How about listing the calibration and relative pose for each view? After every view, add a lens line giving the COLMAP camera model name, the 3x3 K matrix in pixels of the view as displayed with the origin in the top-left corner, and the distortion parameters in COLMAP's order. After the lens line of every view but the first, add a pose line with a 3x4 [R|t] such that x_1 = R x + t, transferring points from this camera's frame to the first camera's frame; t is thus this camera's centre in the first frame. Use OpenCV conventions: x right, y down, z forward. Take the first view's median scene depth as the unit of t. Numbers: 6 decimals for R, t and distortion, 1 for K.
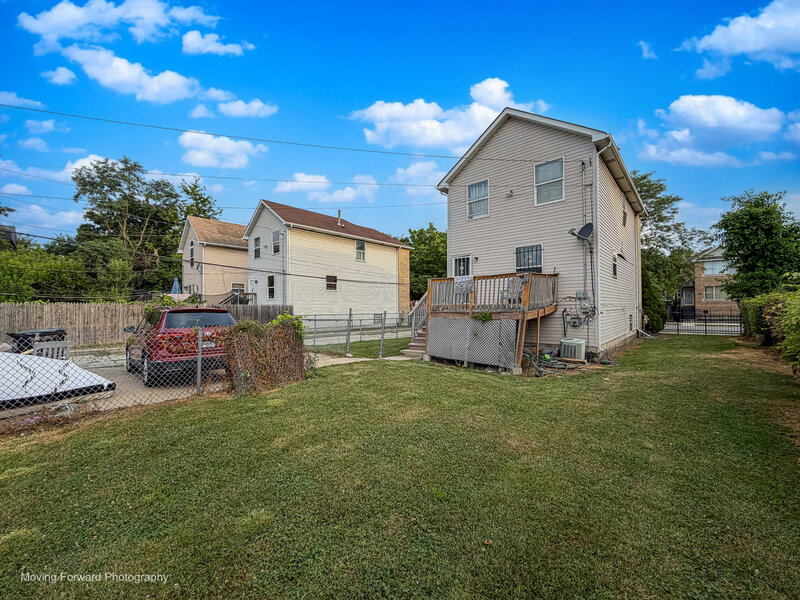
lens RADIAL K [[327.1, 0, 400.5], [0, 327.1, 310.8], [0, 0, 1]] dist [-0.001059, -0.000116]
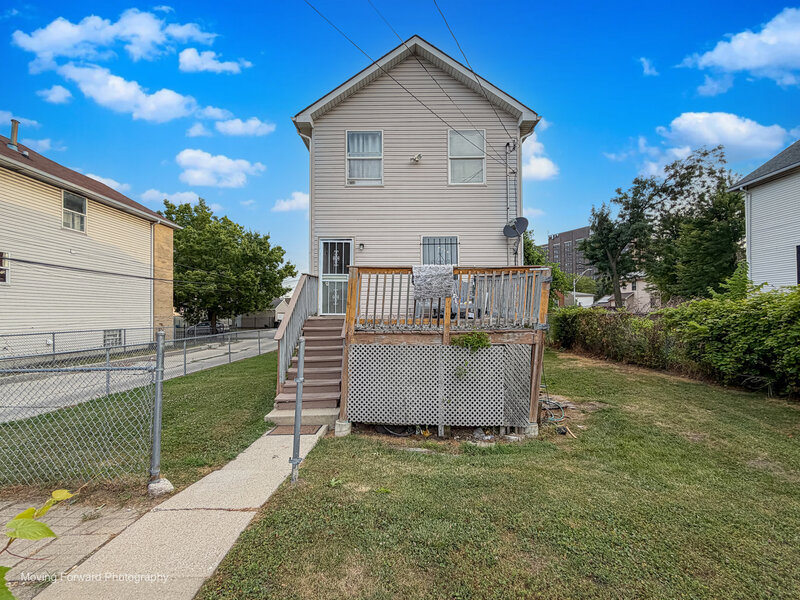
lens RADIAL K [[327.1, 0, 400.5], [0, 327.1, 310.8], [0, 0, 1]] dist [-0.001059, -0.000116]
pose [[0.744330, 0.010418, 0.667731, -0.142474], [0.005401, 0.999752, -0.021618, -0.014154], [-0.667790, 0.019698, 0.744089, 0.449216]]
